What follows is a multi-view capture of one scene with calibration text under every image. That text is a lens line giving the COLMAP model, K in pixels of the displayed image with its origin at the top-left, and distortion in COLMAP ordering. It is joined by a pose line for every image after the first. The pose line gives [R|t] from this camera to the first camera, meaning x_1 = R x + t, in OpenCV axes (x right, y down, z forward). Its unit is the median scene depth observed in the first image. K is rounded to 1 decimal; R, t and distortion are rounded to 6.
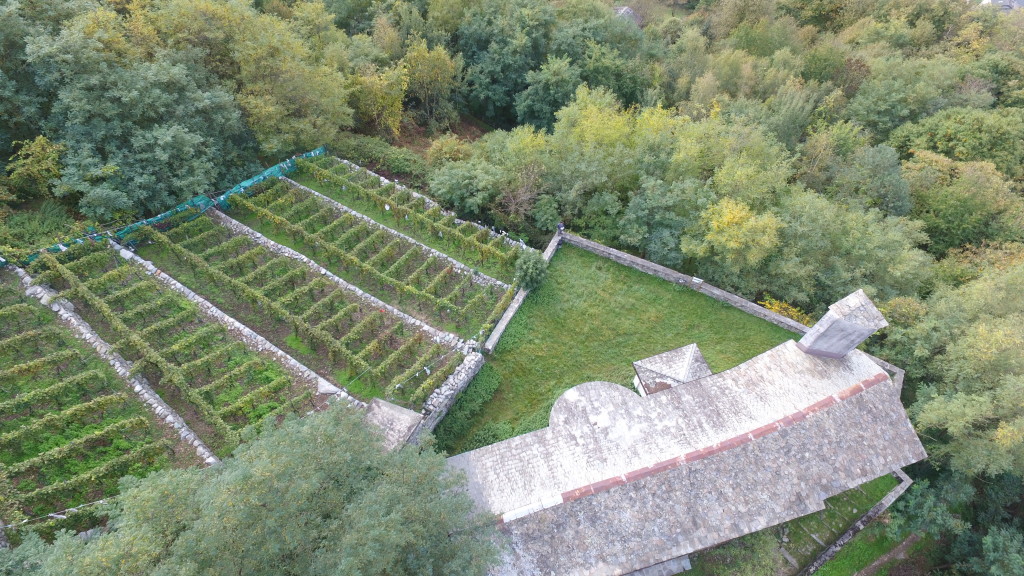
lens RADIAL K [[592.2, 0, 512.4], [0, 592.2, 294.7], [0, 0, 1]] dist [-0.018611, 0.020979]
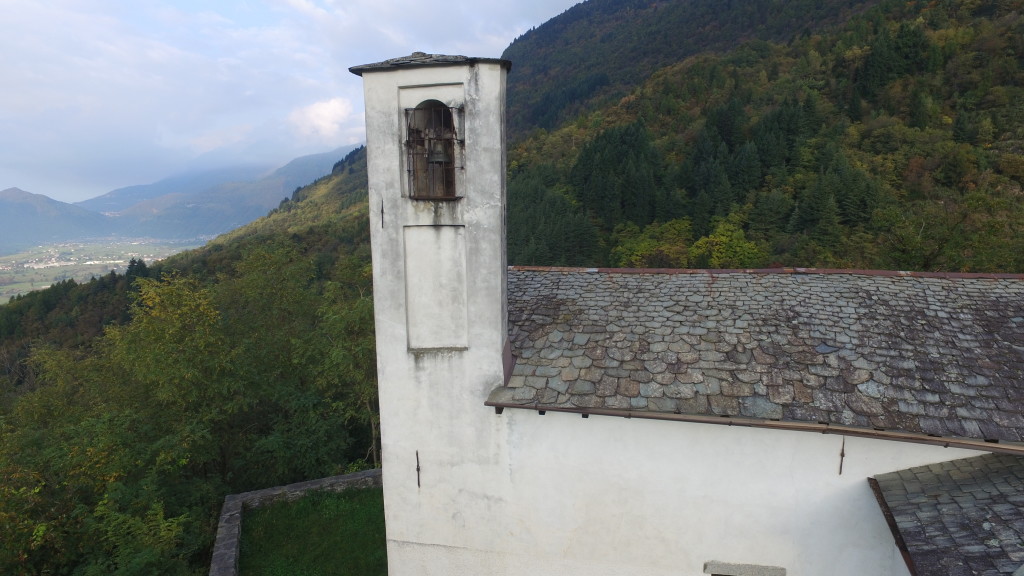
lens RADIAL K [[592.2, 0, 512.4], [0, 592.2, 294.7], [0, 0, 1]] dist [-0.018611, 0.020979]
pose [[-0.771234, -0.091125, 0.629996, 0.275665], [0.559232, 0.375766, 0.738958, -0.098713], [-0.304069, 0.922223, -0.238844, 0.882404]]
